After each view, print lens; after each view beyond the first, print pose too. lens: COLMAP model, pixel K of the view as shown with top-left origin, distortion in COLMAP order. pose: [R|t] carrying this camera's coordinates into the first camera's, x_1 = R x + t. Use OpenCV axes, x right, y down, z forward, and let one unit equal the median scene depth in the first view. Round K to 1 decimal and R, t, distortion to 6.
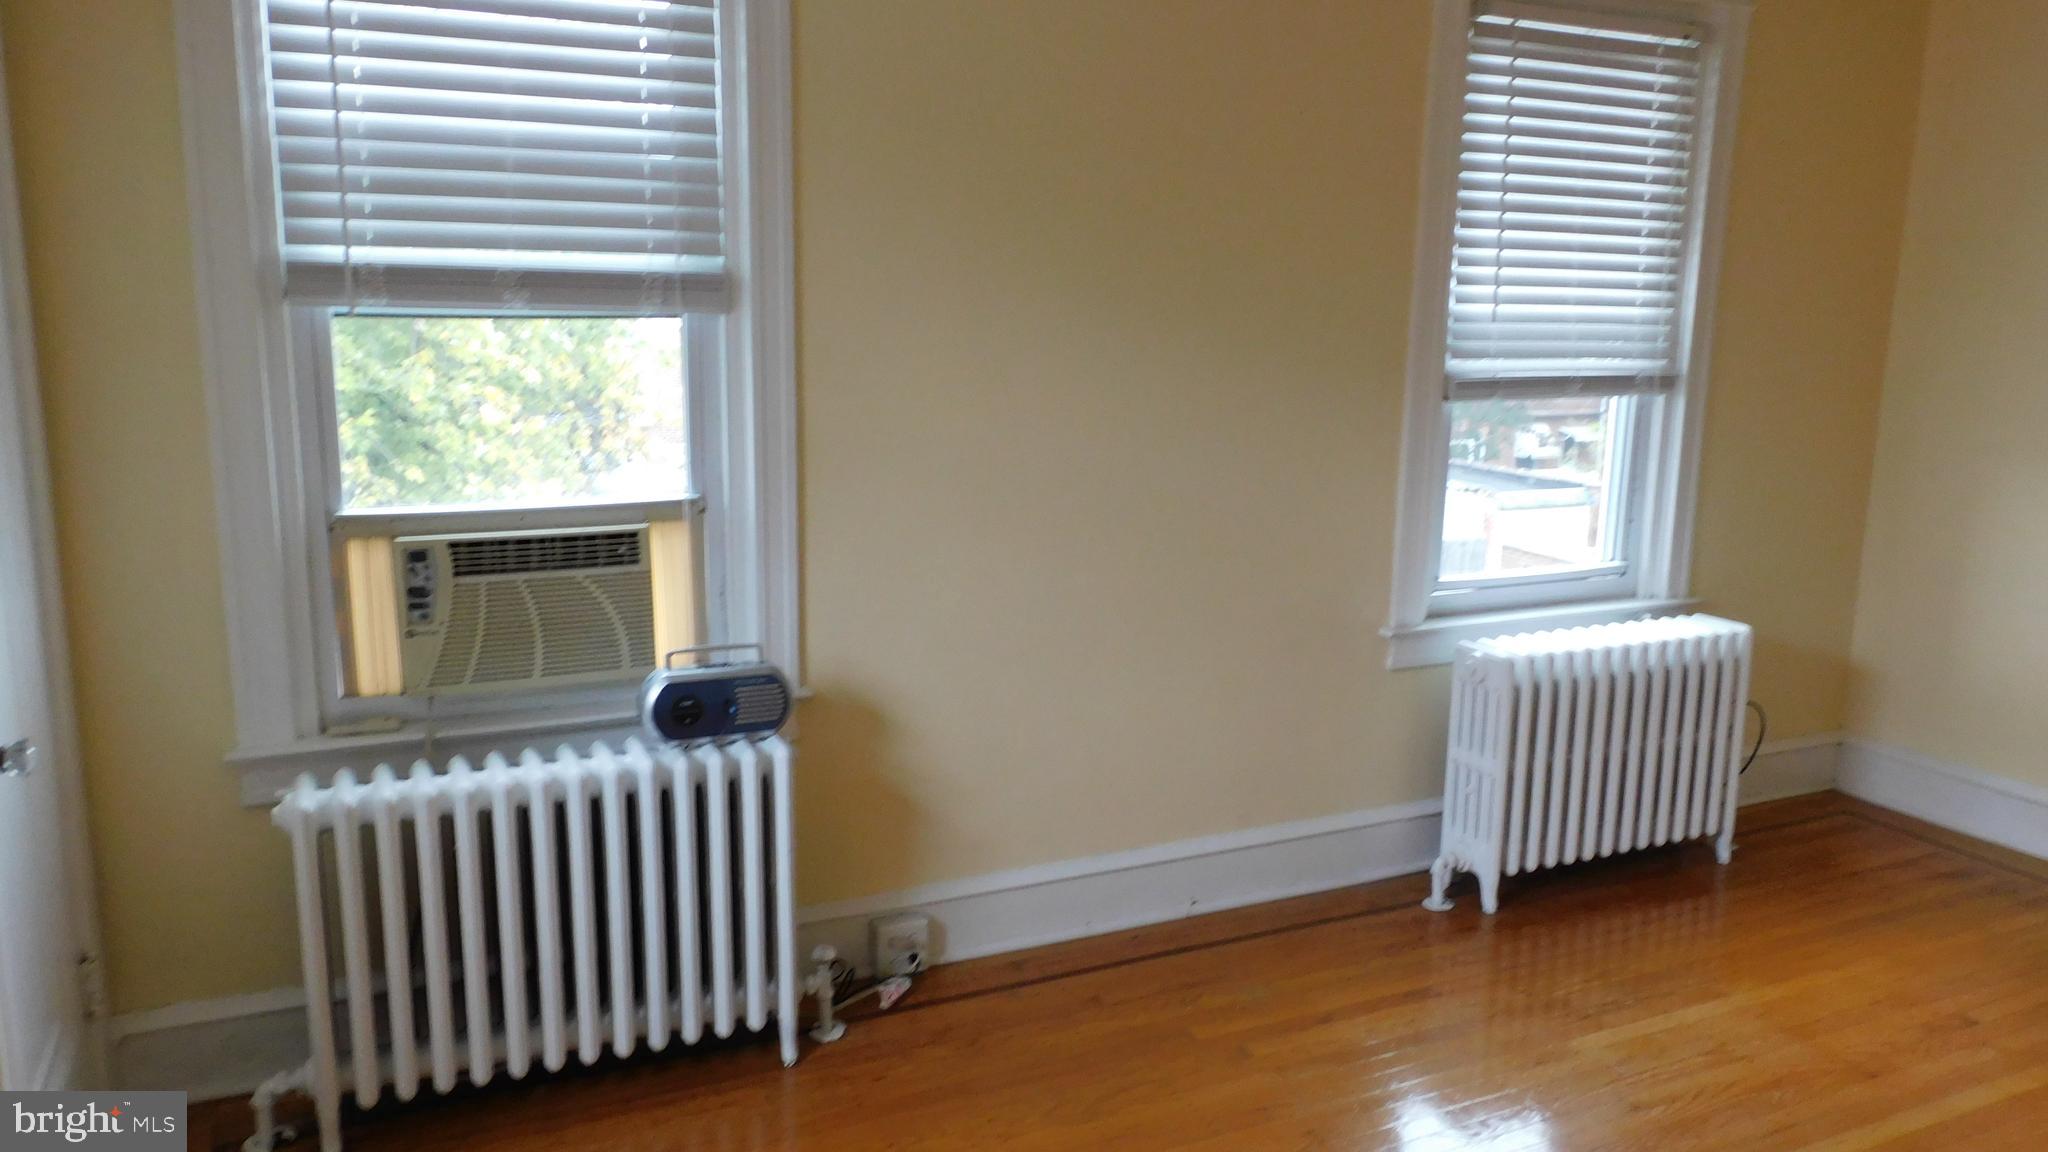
lens RADIAL K [[1458.9, 0, 1025.5], [0, 1458.9, 583.0], [0, 0, 1]] dist [-0.008651, -0.000358]
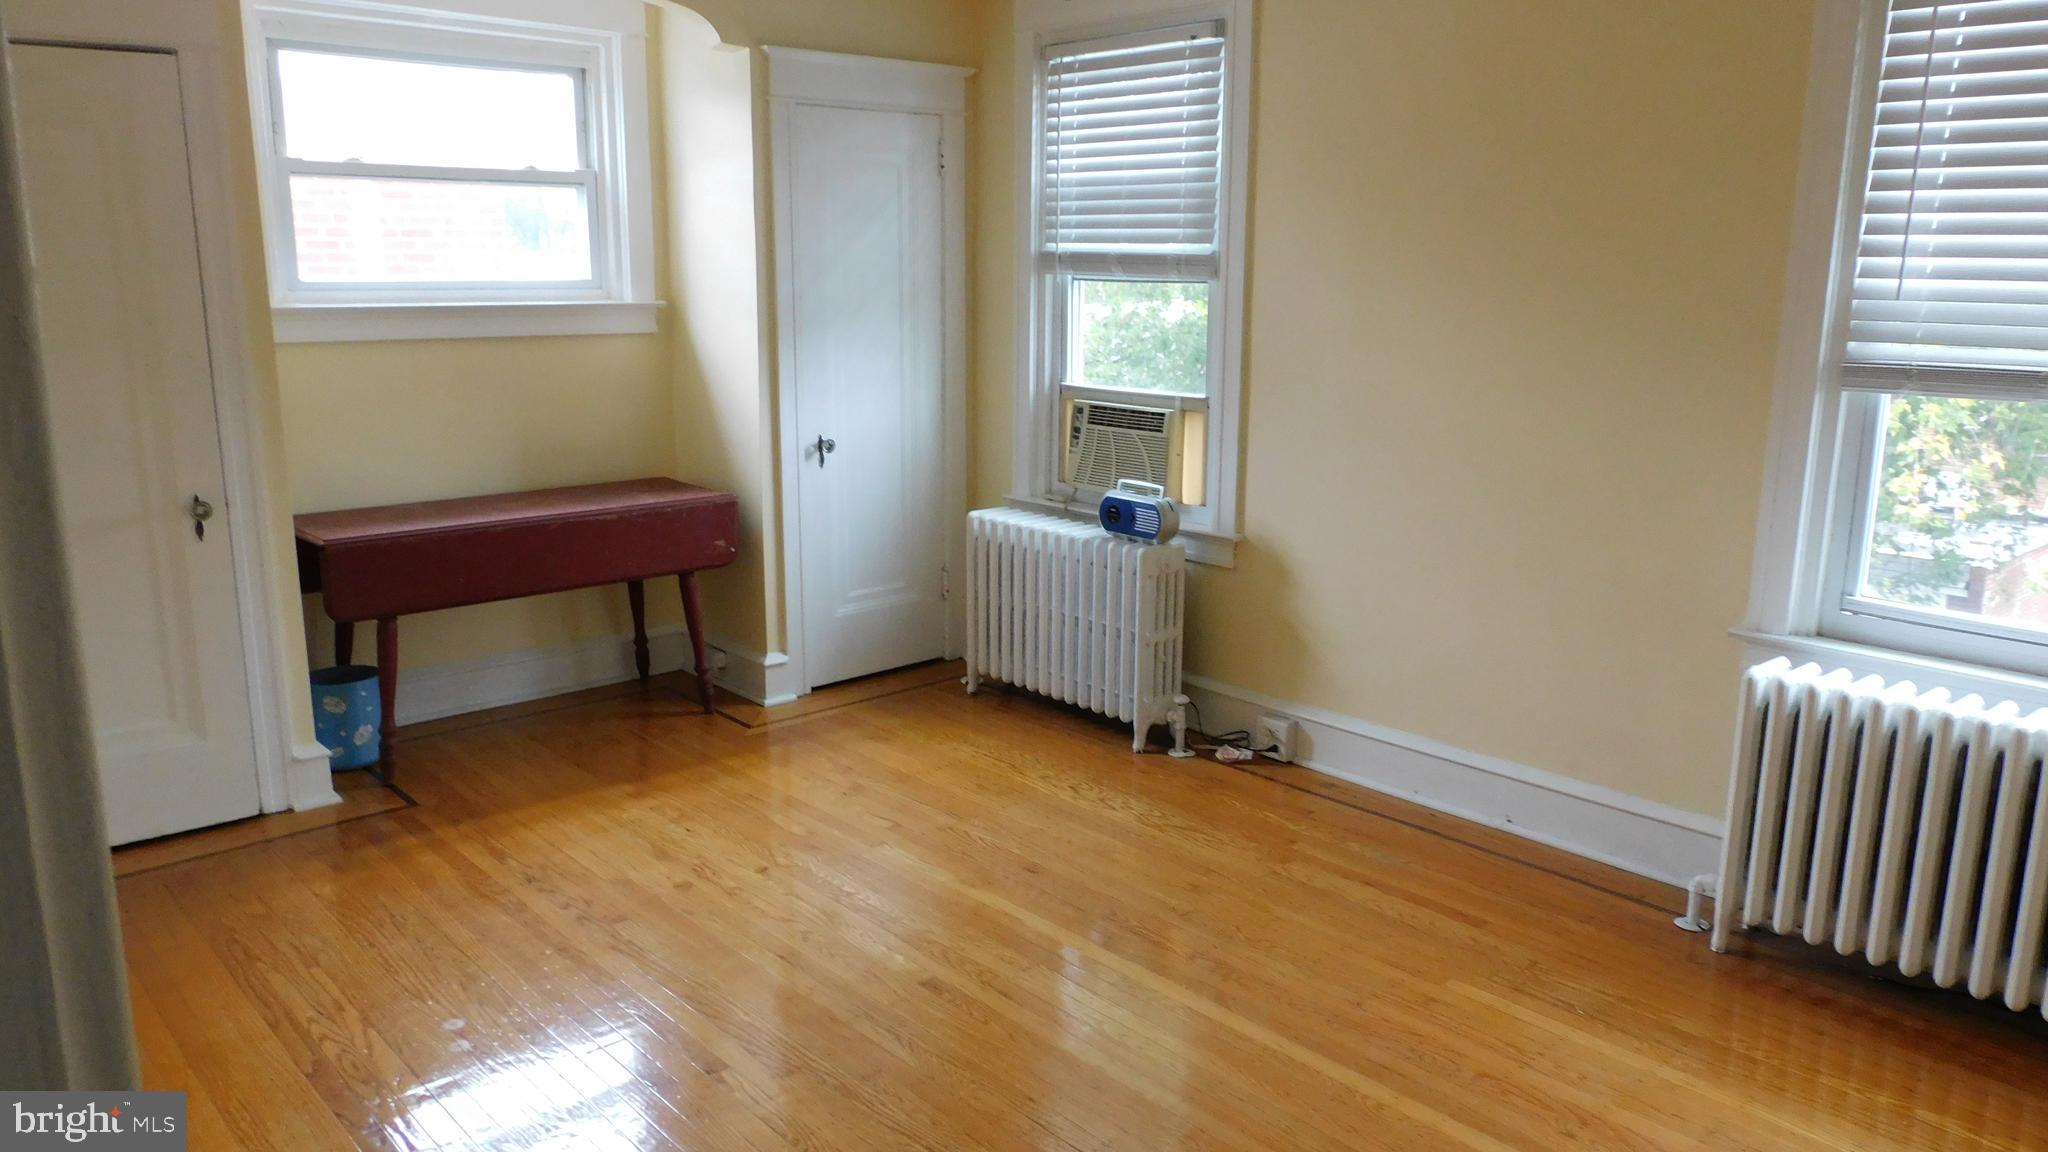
lens RADIAL K [[1458.9, 0, 1025.5], [0, 1458.9, 572.8], [0, 0, 1]] dist [-0.008651, -0.000358]
pose [[0.293792, 0.190882, -0.936616, 1.259090], [-0.189022, 0.972110, 0.138824, -0.058561], [0.936994, 0.136255, 0.321679, 0.349114]]
